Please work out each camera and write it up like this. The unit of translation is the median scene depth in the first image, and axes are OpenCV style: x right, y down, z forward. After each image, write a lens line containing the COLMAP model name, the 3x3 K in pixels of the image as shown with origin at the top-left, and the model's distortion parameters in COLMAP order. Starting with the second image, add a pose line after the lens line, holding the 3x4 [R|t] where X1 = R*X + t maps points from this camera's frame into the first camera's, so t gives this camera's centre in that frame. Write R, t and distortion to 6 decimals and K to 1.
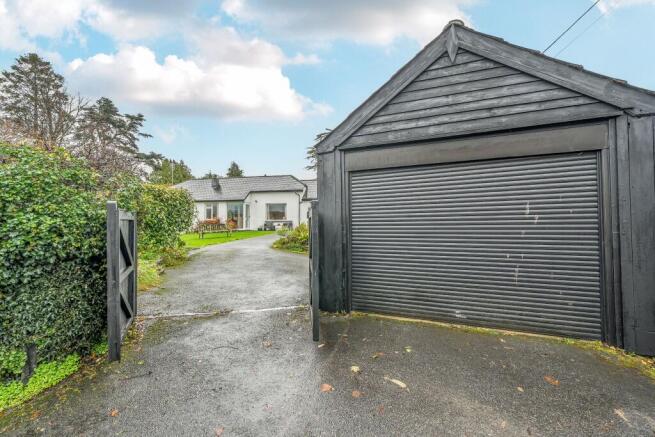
lens RADIAL K [[277.1, 0, 327.5], [0, 277.1, 218.5], [0, 0, 1]] dist [-0.001473, -0.000255]
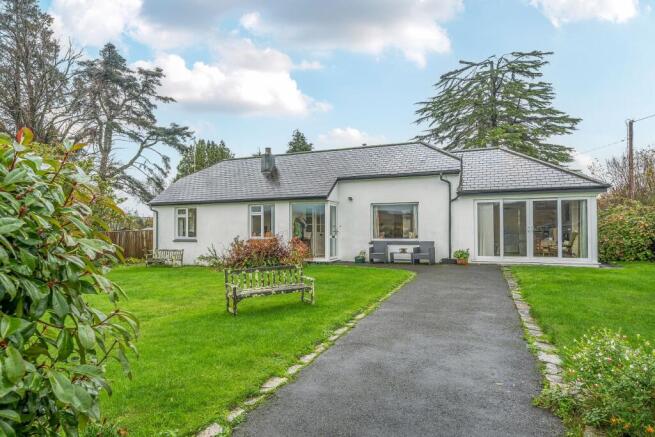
lens RADIAL K [[397.2, 0, 327.5], [0, 397.2, 218.5], [0, 0, 1]] dist [0.003298, 0.001673]
pose [[0.972688, -0.007146, -0.232008, -0.087896], [0.005517, 0.999955, -0.007671, -0.015137], [0.232052, 0.006181, 0.972684, 0.213176]]
